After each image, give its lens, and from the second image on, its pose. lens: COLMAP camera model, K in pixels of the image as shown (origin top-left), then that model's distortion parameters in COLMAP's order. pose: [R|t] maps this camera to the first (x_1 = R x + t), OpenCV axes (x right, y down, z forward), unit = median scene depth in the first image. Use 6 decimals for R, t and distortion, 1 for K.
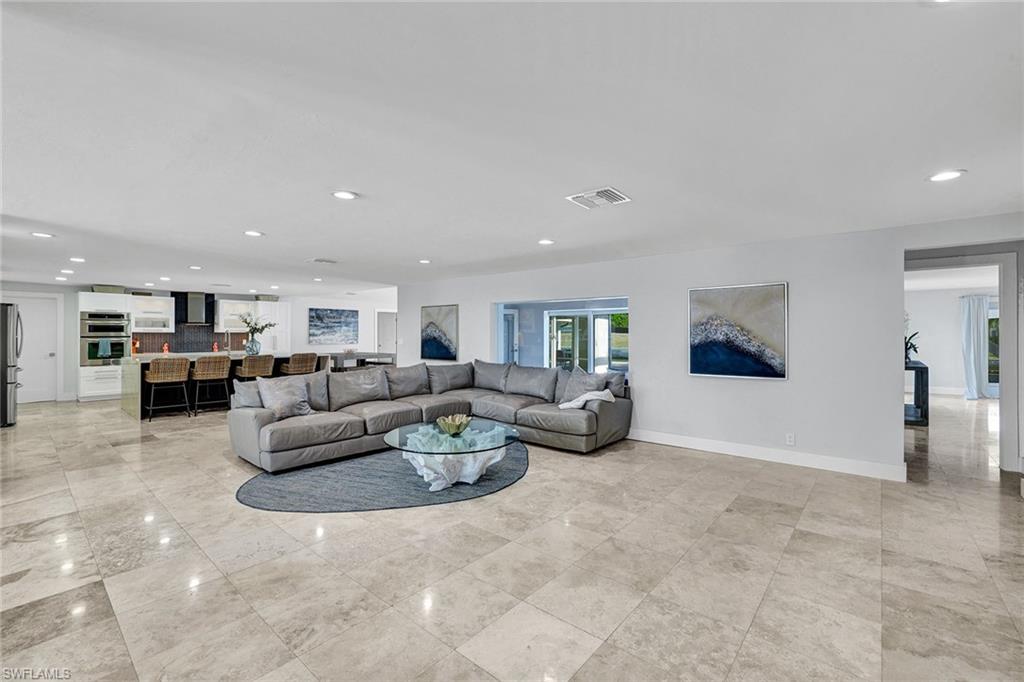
lens RADIAL K [[432.4, 0, 508.4], [0, 432.4, 333.3], [0, 0, 1]] dist [-0.038719, 0.000163]
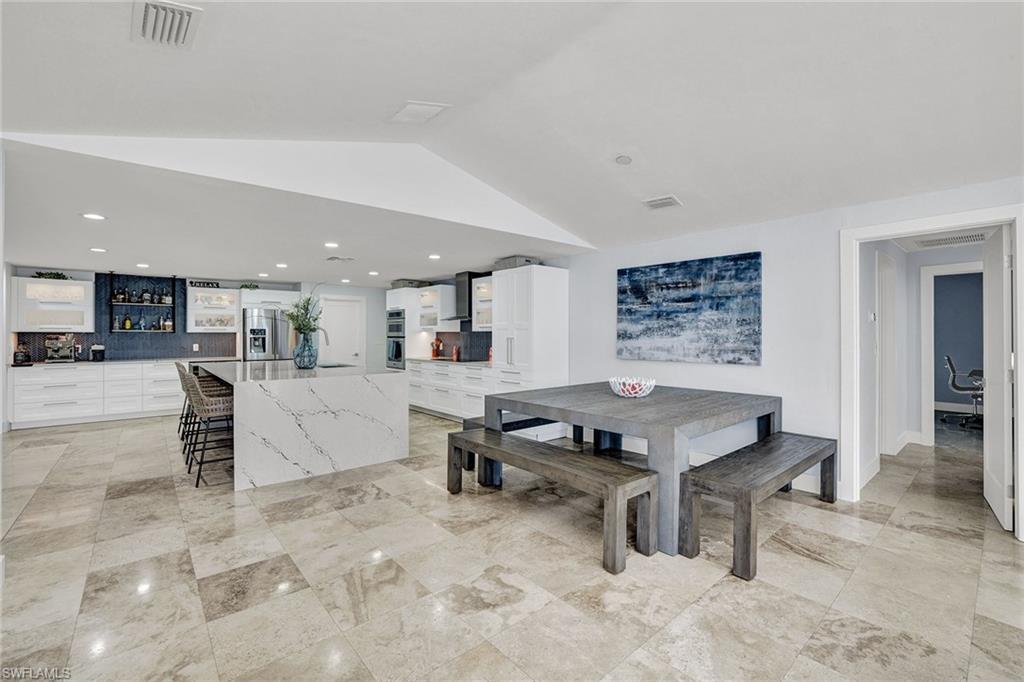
lens RADIAL K [[432.4, 0, 508.4], [0, 432.4, 333.3], [0, 0, 1]] dist [-0.038719, 0.000163]
pose [[-0.142262, -0.007172, -0.989803, -0.043145], [-0.000380, 0.999974, -0.007191, 0.004385], [0.989829, -0.000647, -0.142261, 0.935743]]
